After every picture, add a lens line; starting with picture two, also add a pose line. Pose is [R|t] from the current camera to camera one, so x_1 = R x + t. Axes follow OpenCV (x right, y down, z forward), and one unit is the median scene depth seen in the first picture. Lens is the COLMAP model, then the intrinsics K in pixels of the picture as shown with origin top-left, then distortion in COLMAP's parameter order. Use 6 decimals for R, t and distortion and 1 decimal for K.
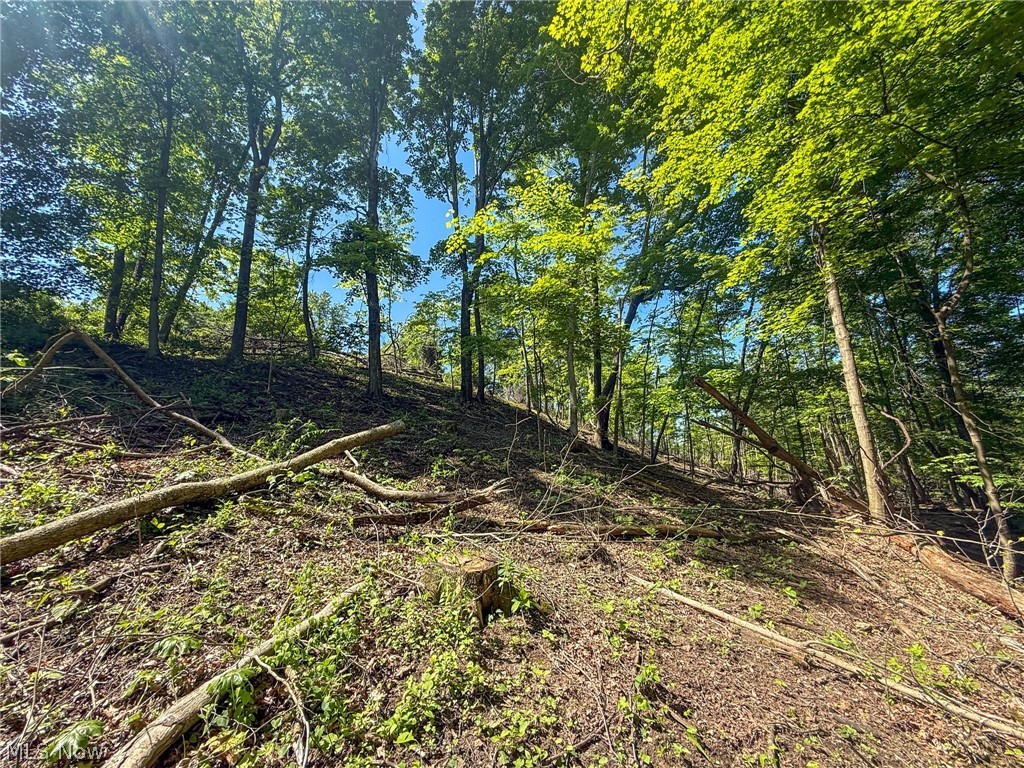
lens RADIAL K [[406.2, 0, 512.4], [0, 406.2, 382.4], [0, 0, 1]] dist [-0.000072, 0.000108]
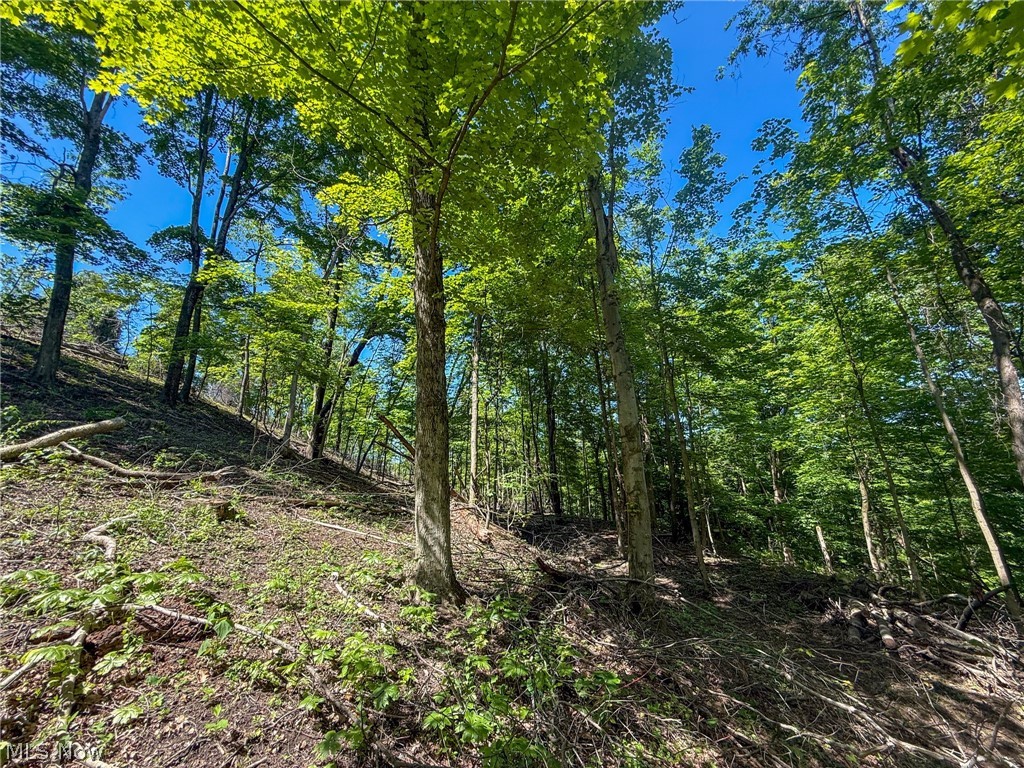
lens RADIAL K [[406.2, 0, 516.1], [0, 406.2, 384.0], [0, 0, 1]] dist [-0.000072, 0.000108]
pose [[0.788662, 0.177530, 0.588638, -0.032591], [-0.155213, 0.983884, -0.088778, -0.030240], [-0.594913, -0.021349, 0.803507, -0.244386]]
